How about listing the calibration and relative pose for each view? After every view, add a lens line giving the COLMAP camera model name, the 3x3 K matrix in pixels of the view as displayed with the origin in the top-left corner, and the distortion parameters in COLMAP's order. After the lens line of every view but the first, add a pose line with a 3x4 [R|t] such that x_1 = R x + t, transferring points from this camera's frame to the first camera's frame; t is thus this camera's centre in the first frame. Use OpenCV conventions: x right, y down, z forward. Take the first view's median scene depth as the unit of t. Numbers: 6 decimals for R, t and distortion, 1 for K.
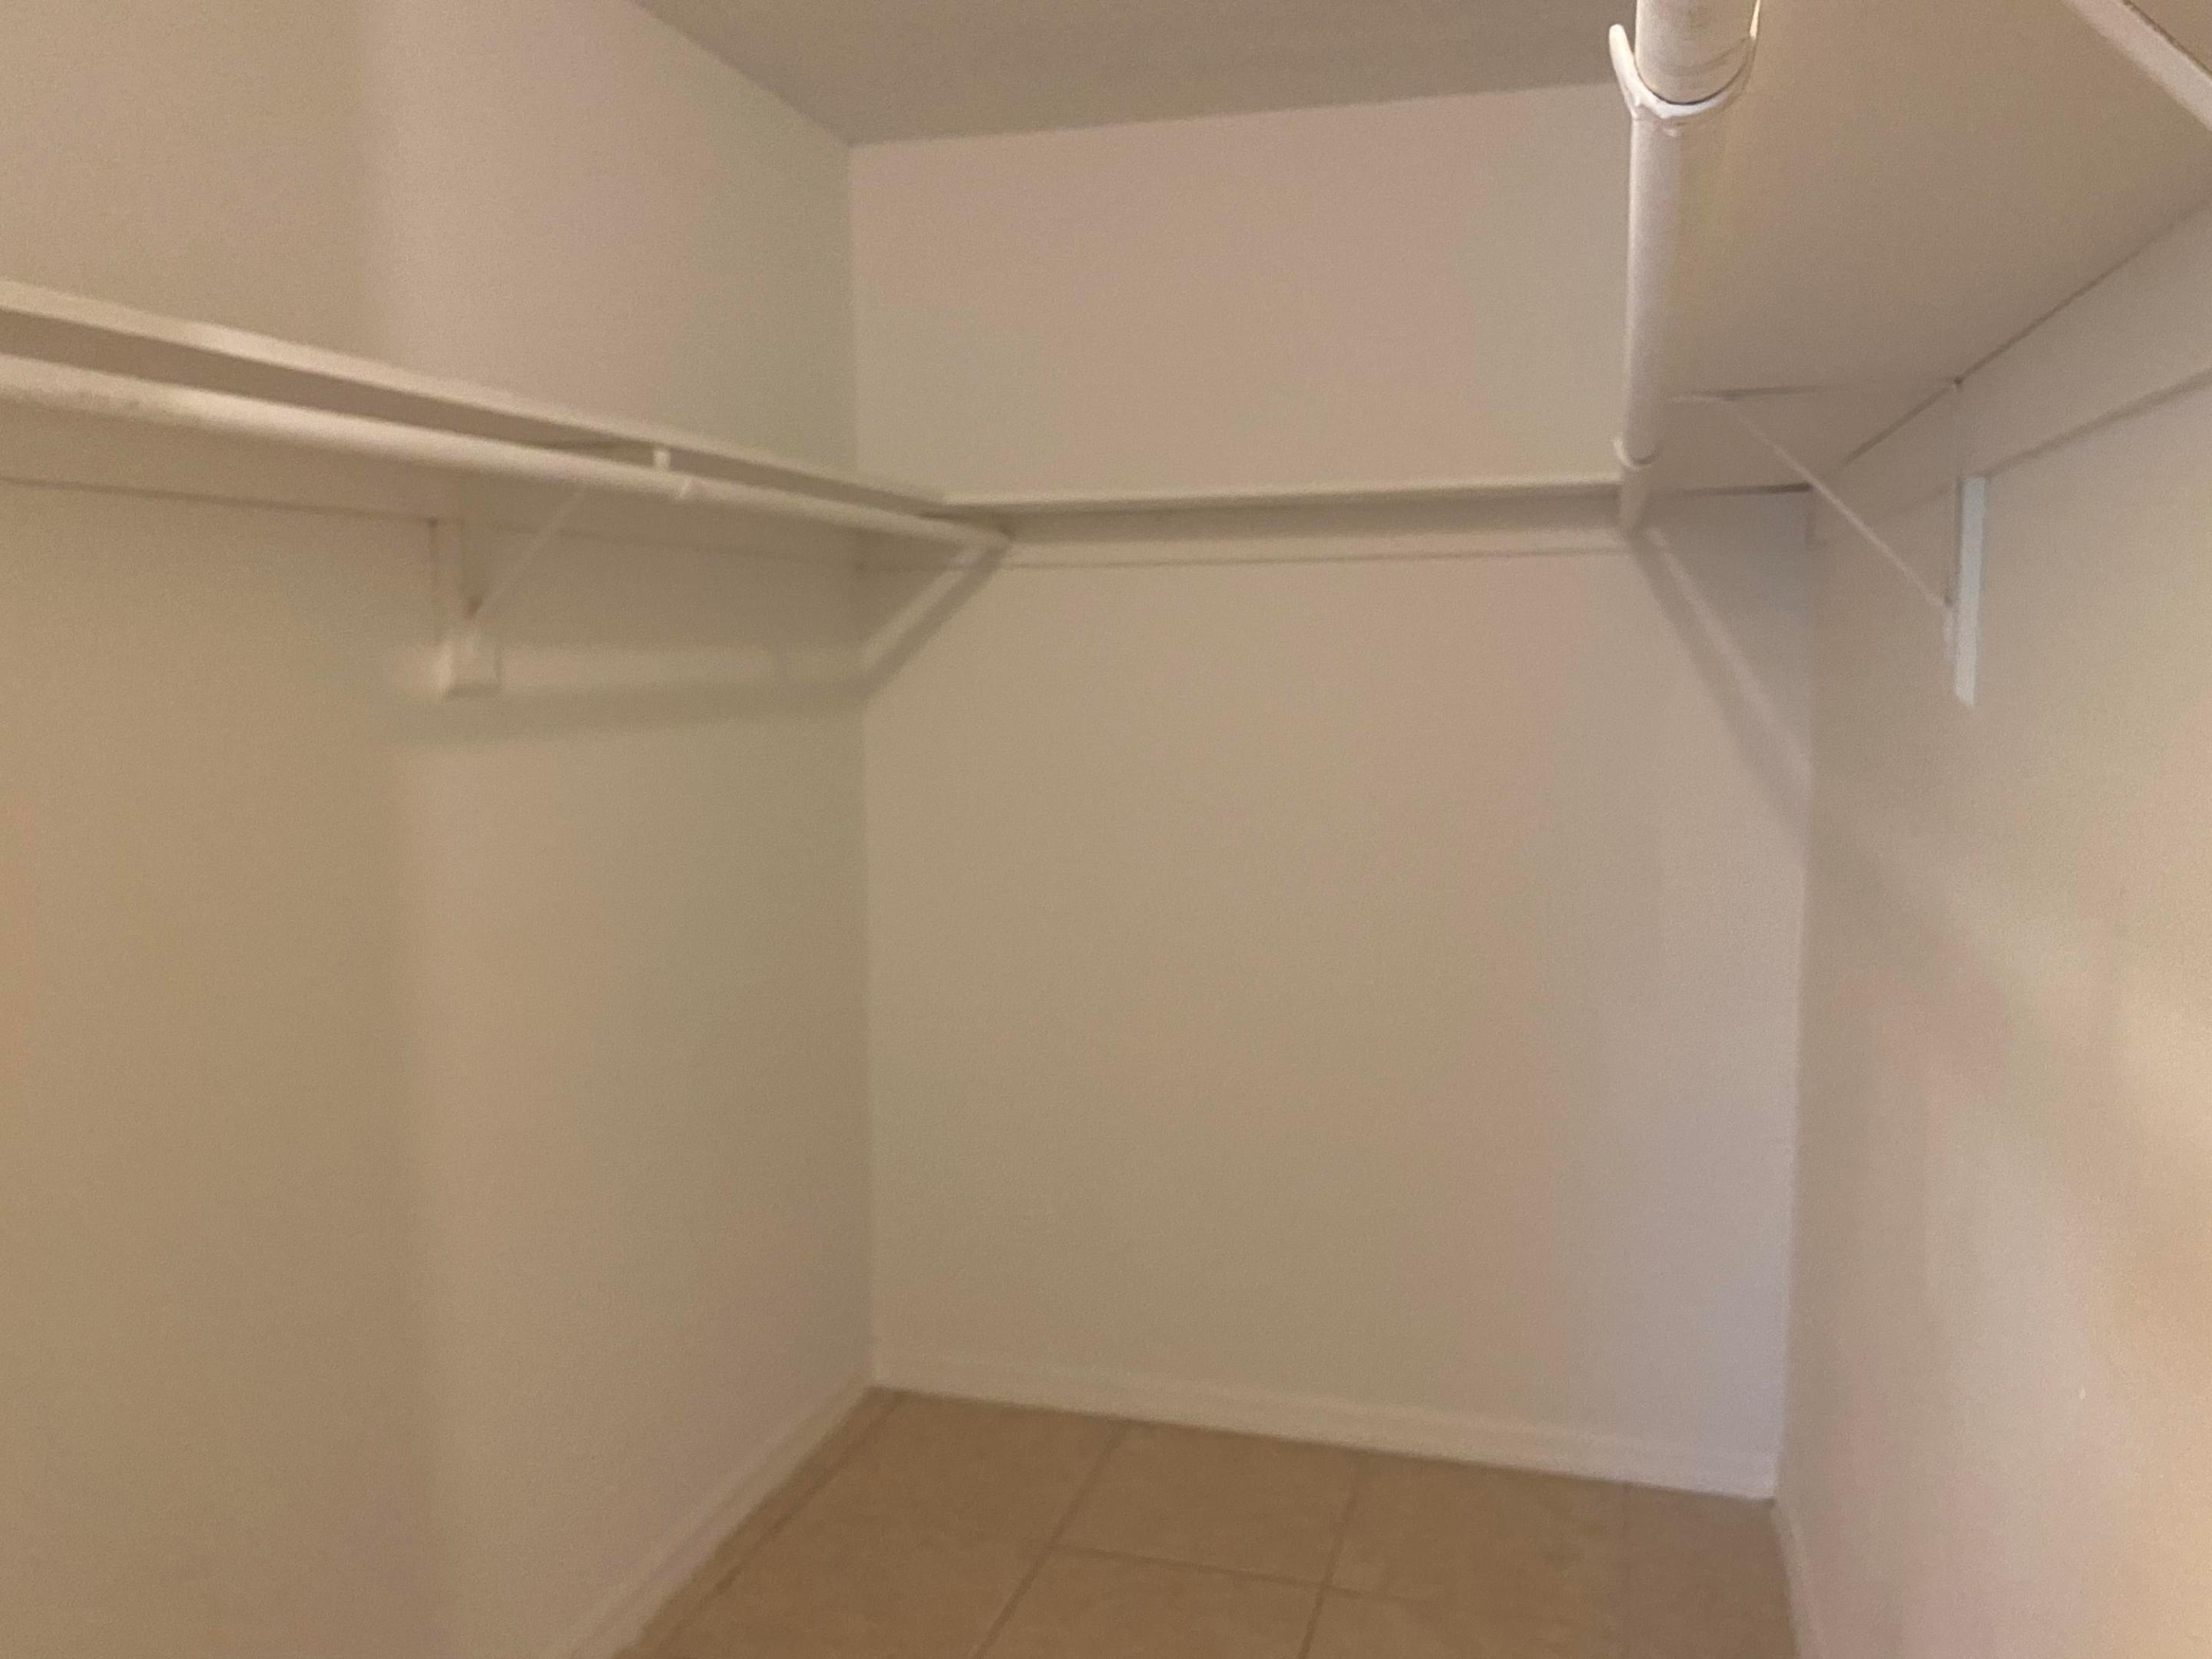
lens RADIAL K [[1674.7, 0, 1127.6], [0, 1674.7, 827.2], [0, 0, 1]] dist [0.009824, -0.020521]
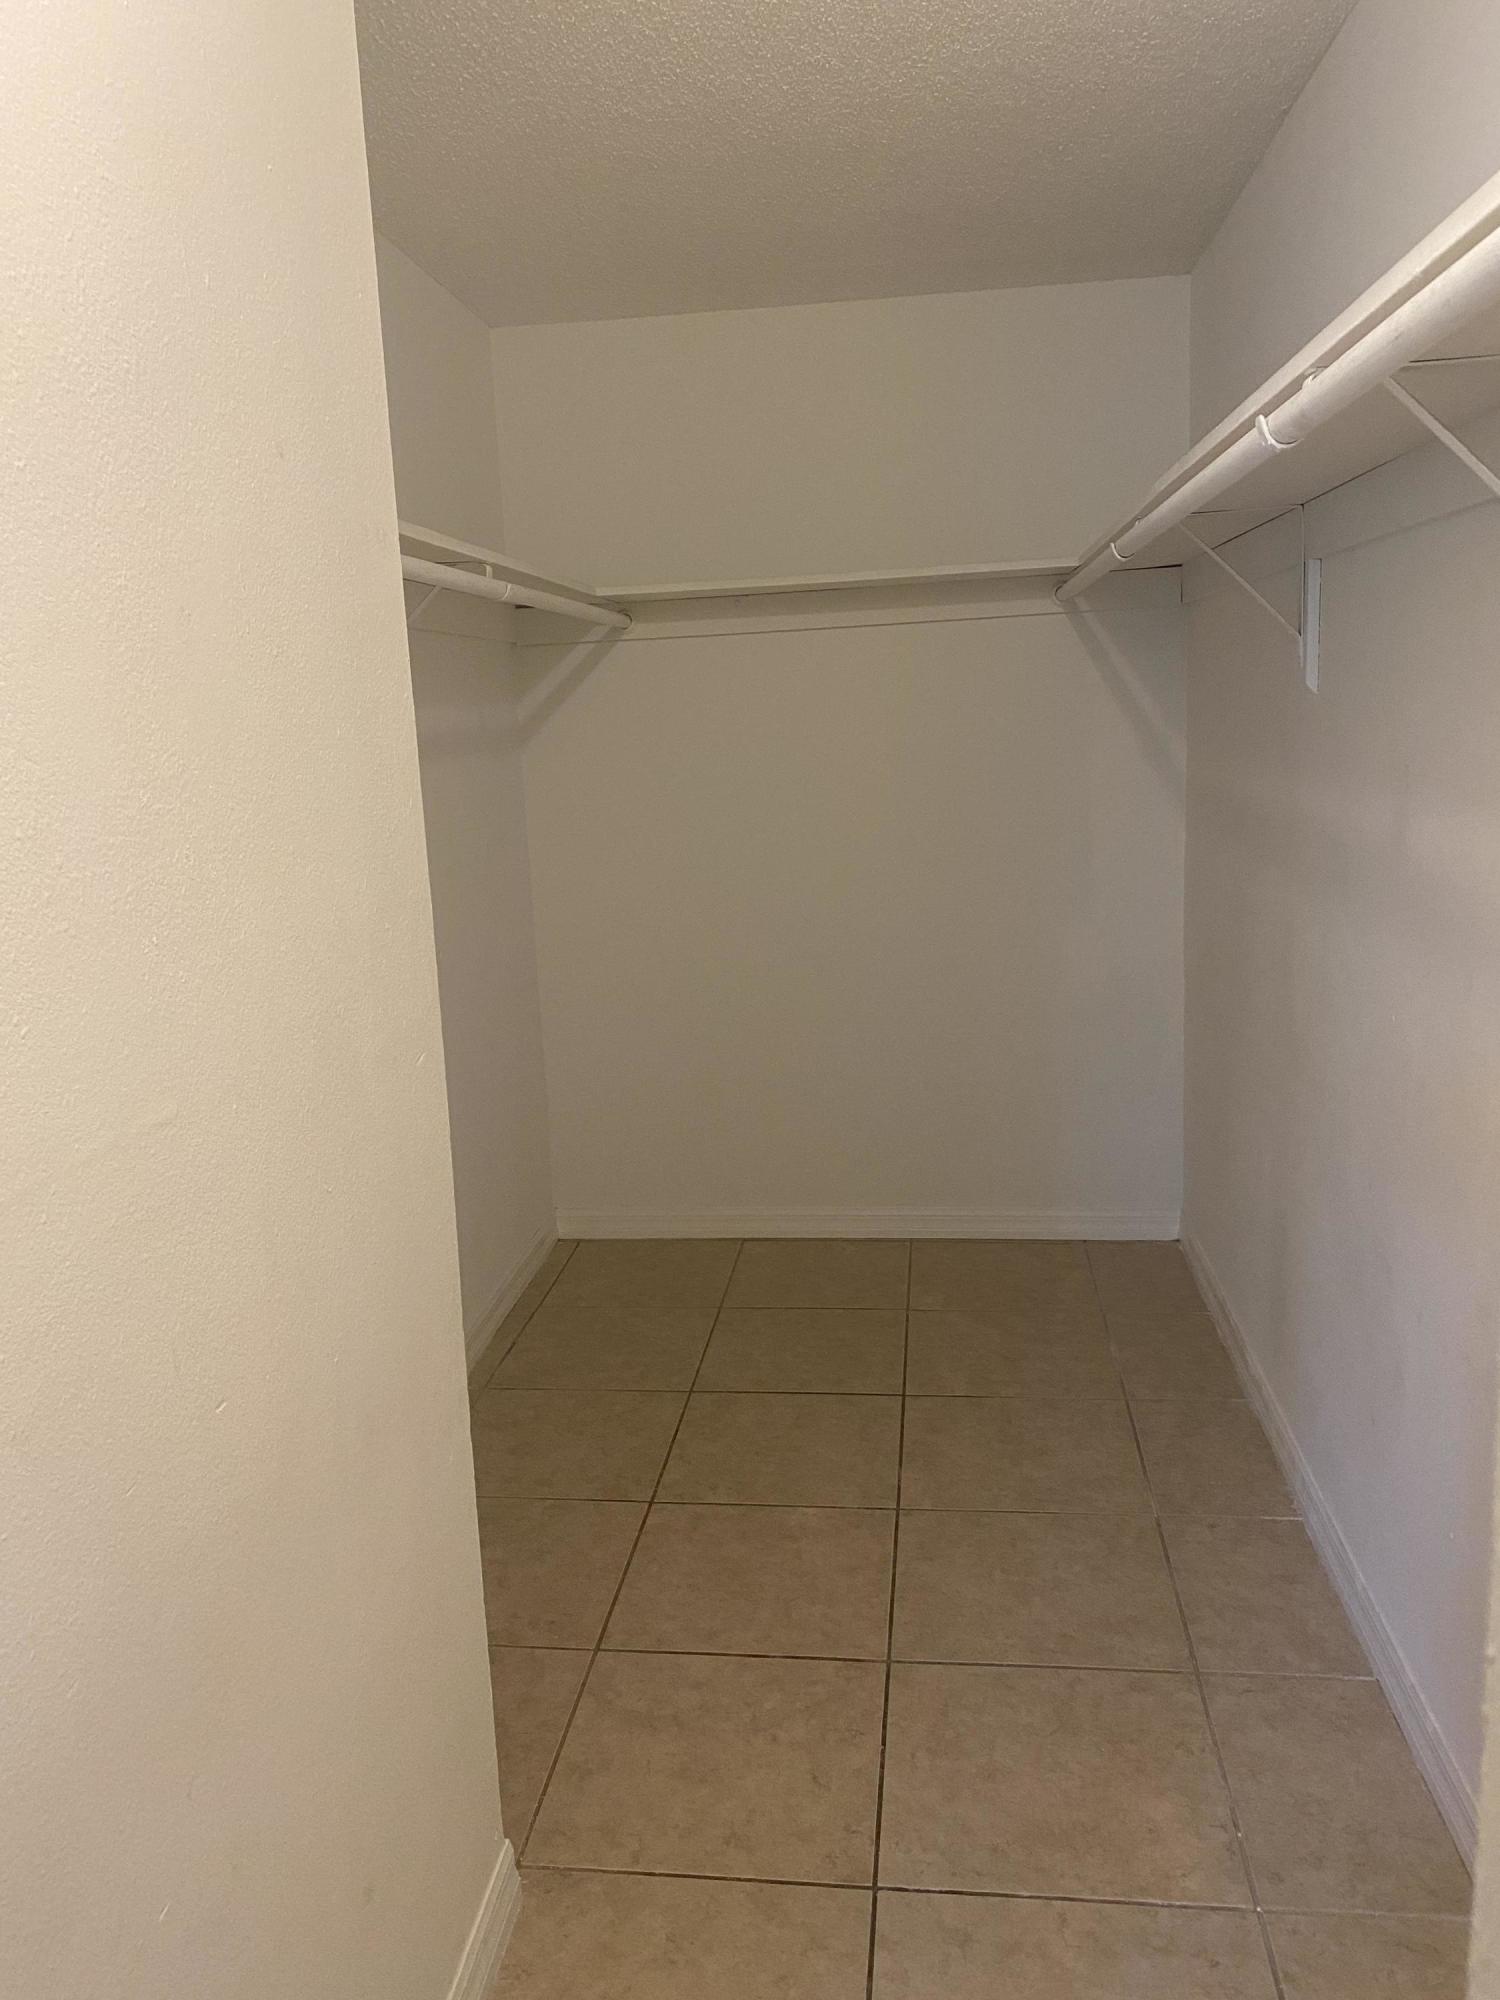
lens RADIAL K [[1514.2, 0, 730.8], [0, 1514.2, 997.2], [0, 0, 1]] dist [0.009824, -0.020521]
pose [[0.986905, -0.071219, 0.144731, -0.203652], [0.060398, 0.995135, 0.077837, 0.049585], [-0.149570, -0.068076, 0.986405, -0.289139]]
